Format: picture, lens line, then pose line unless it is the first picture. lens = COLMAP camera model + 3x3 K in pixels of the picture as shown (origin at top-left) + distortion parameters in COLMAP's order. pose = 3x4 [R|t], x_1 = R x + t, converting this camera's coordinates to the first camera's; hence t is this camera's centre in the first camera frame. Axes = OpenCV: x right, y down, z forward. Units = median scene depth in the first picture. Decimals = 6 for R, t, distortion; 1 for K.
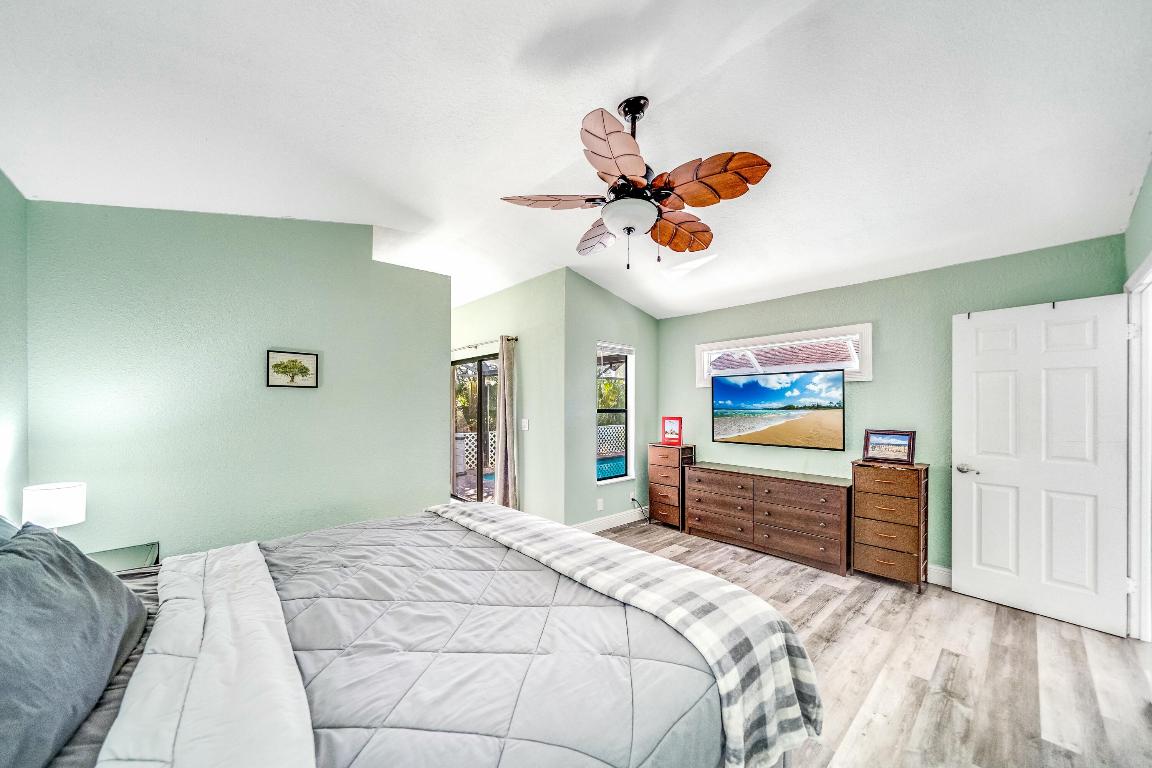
lens RADIAL K [[406.4, 0, 573.0], [0, 406.4, 399.7], [0, 0, 1]] dist [0.000029, -0.000008]
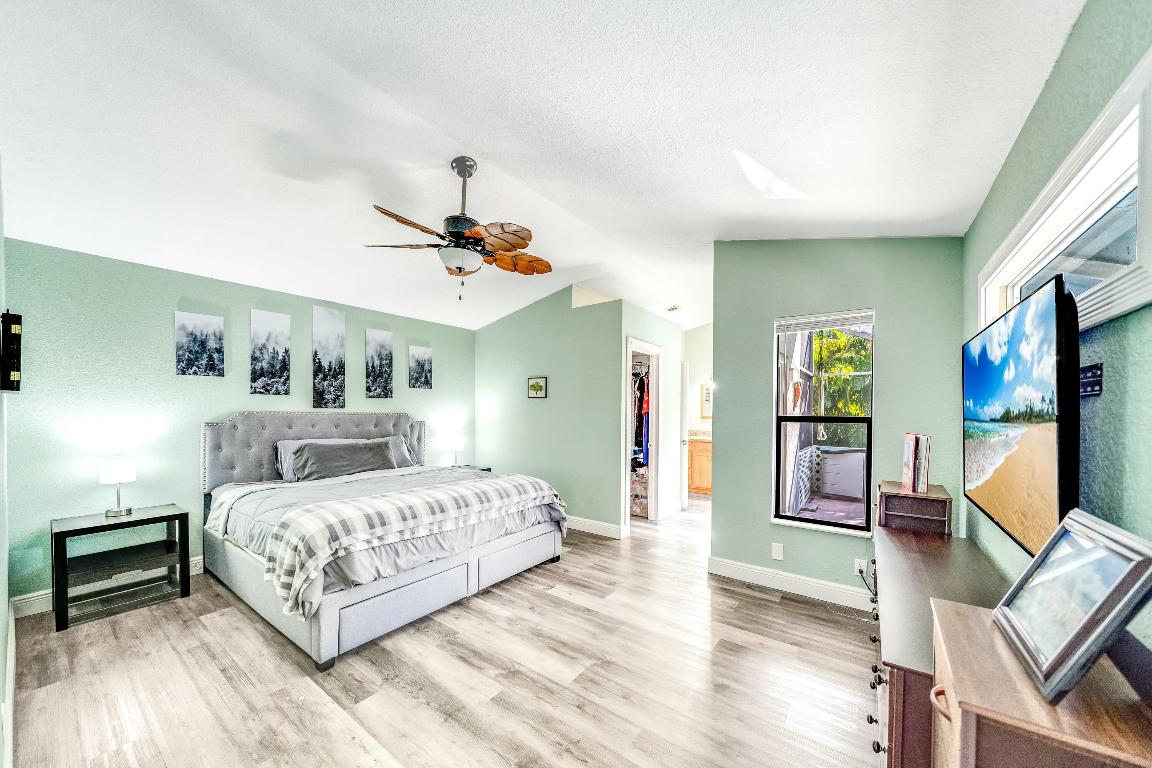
lens RADIAL K [[410.2, 0, 572.0], [0, 410.2, 411.6], [0, 0, 1]] dist [0.001053, -0.000100]
pose [[0.207080, 0.007330, -0.978297, 1.065904], [0.000697, 0.999971, 0.007640, 0.015407], [0.978324, -0.002264, 0.207069, 0.781463]]
